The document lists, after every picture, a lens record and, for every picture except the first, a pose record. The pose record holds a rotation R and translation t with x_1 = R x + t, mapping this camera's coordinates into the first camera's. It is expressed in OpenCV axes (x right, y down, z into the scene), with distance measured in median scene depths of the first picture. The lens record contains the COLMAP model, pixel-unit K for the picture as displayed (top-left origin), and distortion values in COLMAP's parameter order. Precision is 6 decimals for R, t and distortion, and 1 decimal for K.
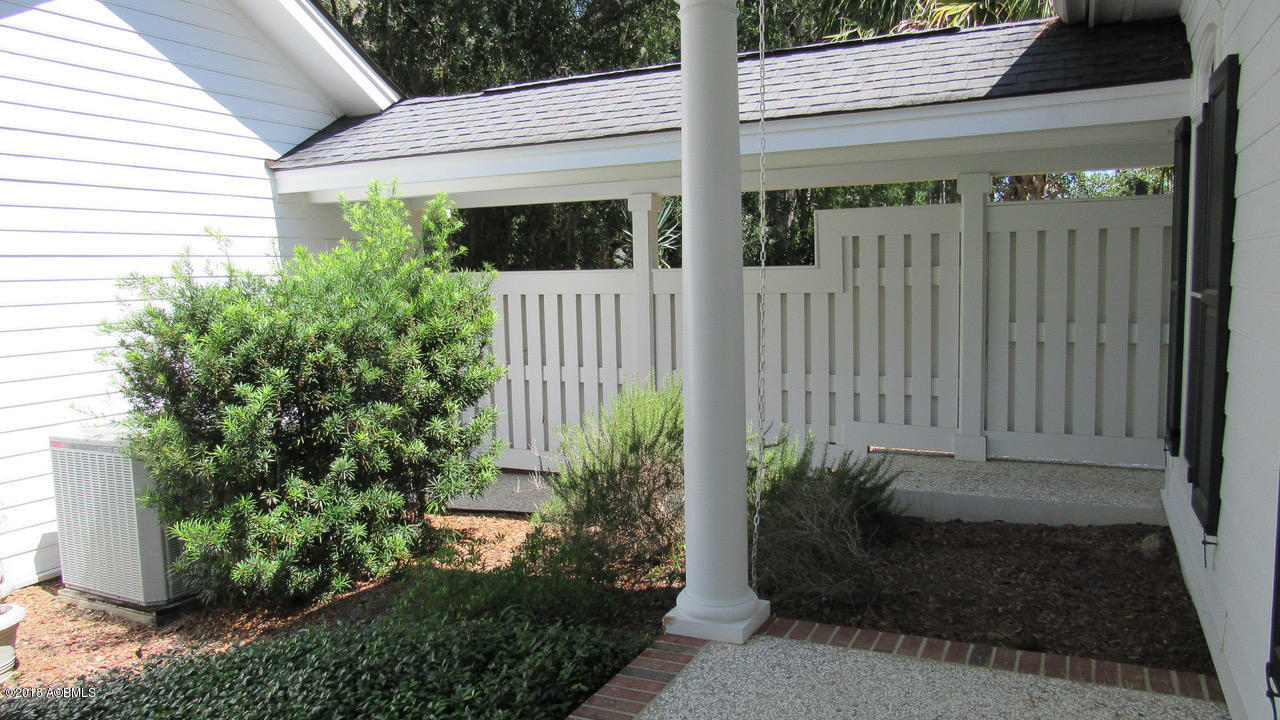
lens RADIAL K [[916.8, 0, 637.5], [0, 916.8, 362.6], [0, 0, 1]] dist [-0.036300, 0.021038]
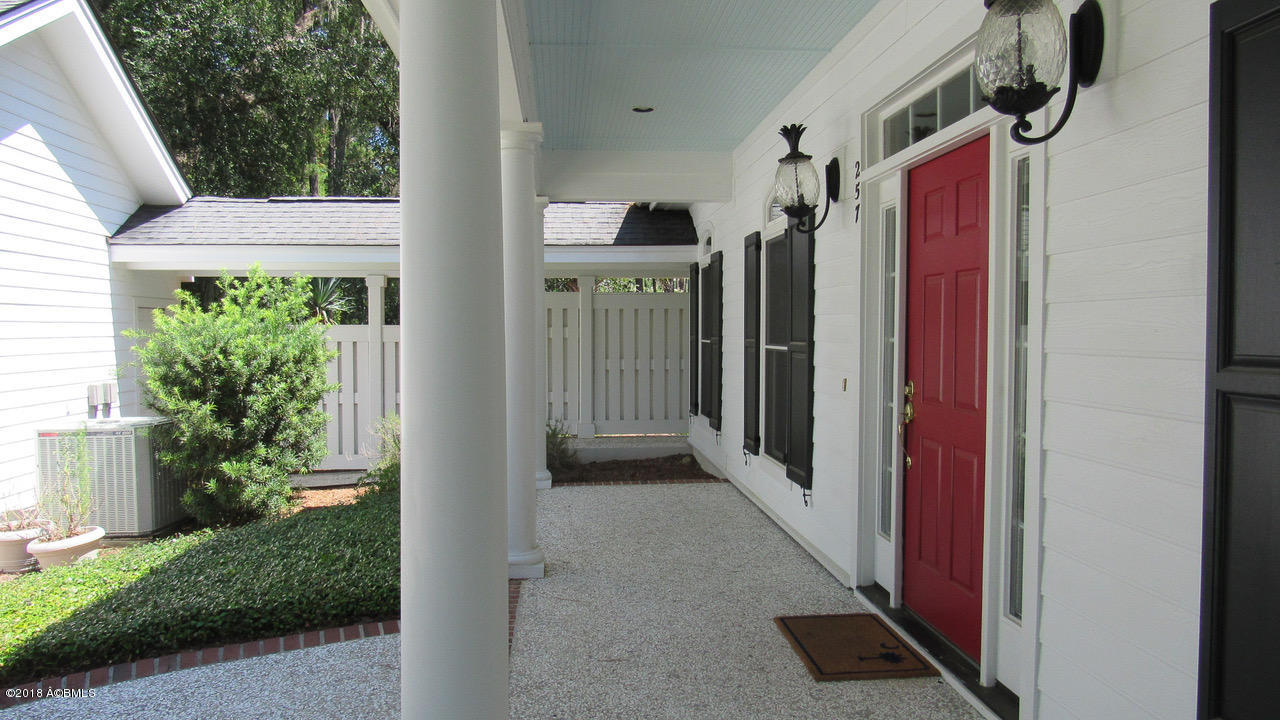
lens RADIAL K [[916.8, 0, 640.6], [0, 916.8, 362.8], [0, 0, 1]] dist [-0.036300, 0.021038]
pose [[0.858515, 0.002791, 0.512781, -0.453558], [0.031747, 0.997778, -0.058581, 0.070460], [-0.511805, 0.066572, 0.856518, -0.574858]]
